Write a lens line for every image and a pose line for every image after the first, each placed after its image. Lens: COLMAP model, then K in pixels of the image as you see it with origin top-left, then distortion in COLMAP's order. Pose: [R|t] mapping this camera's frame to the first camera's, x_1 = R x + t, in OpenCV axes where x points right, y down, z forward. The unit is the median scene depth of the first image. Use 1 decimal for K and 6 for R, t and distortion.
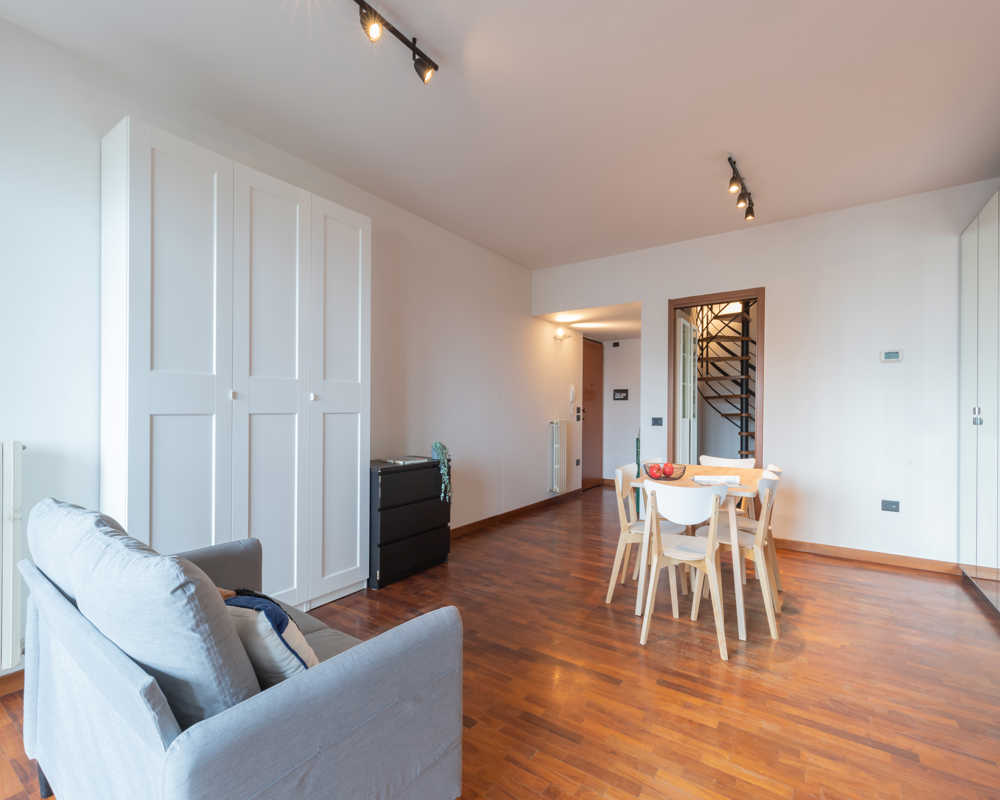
lens RADIAL K [[461.7, 0, 504.4], [0, 461.7, 409.2], [0, 0, 1]] dist [0.004170, -0.005777]
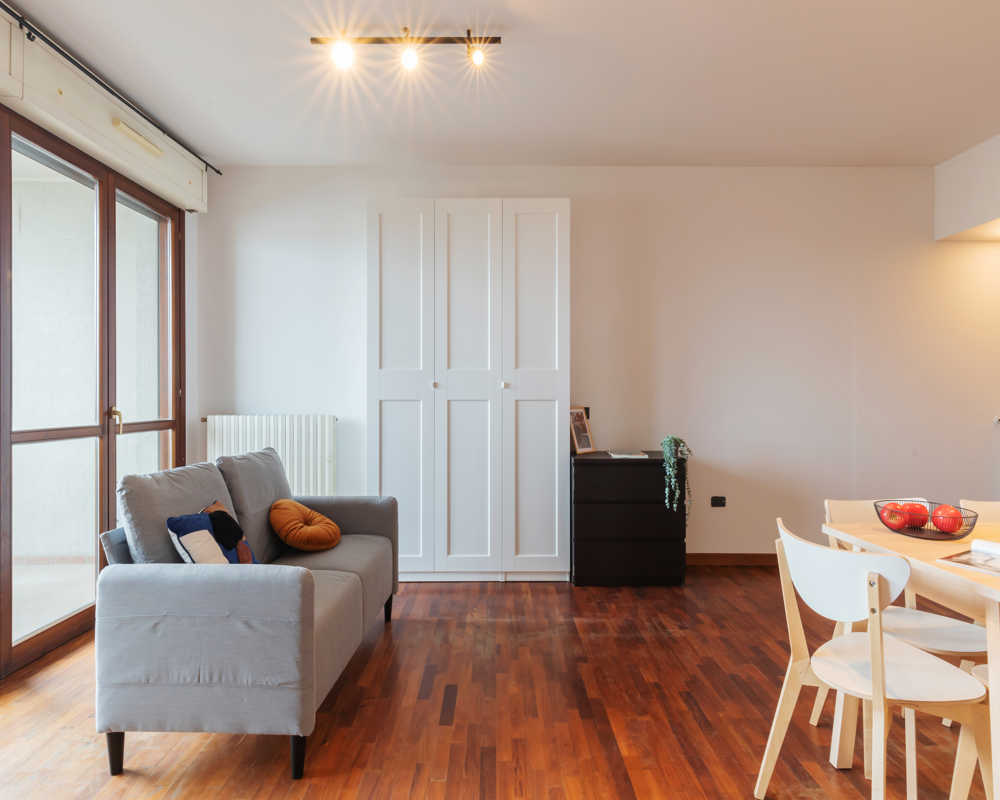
lens RADIAL K [[505.4, 0, 498.7], [0, 505.4, 391.8], [0, 0, 1]] dist [0.002927, -0.000425]
pose [[0.568524, -0.006556, -0.822641, 0.524040], [0.001316, 0.999974, -0.007060, -0.002013], [0.822666, 0.002931, 0.568518, 0.296924]]
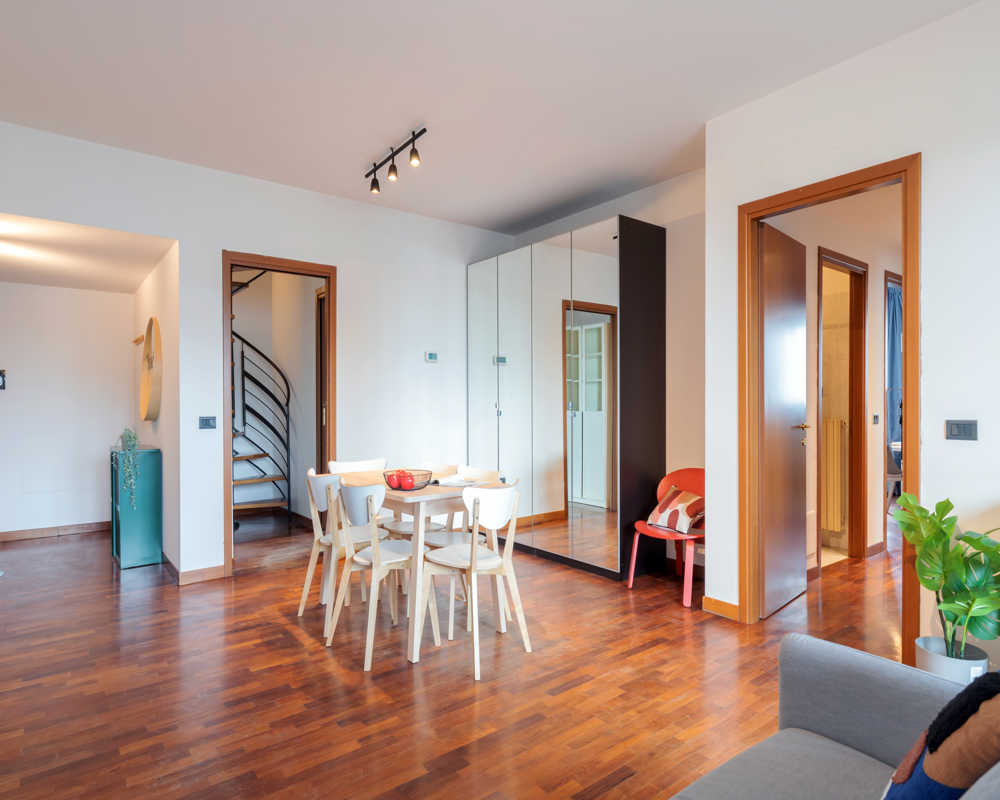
lens RADIAL K [[575.9, 0, 500.0], [0, 575.9, 400.0], [0, 0, 1]] dist [0.000136, -0.000572]
pose [[0.308717, 0.004571, 0.951143, -0.568893], [0.004588, 0.999970, -0.006295, 0.000787], [-0.951143, 0.006307, 0.308686, 0.514236]]
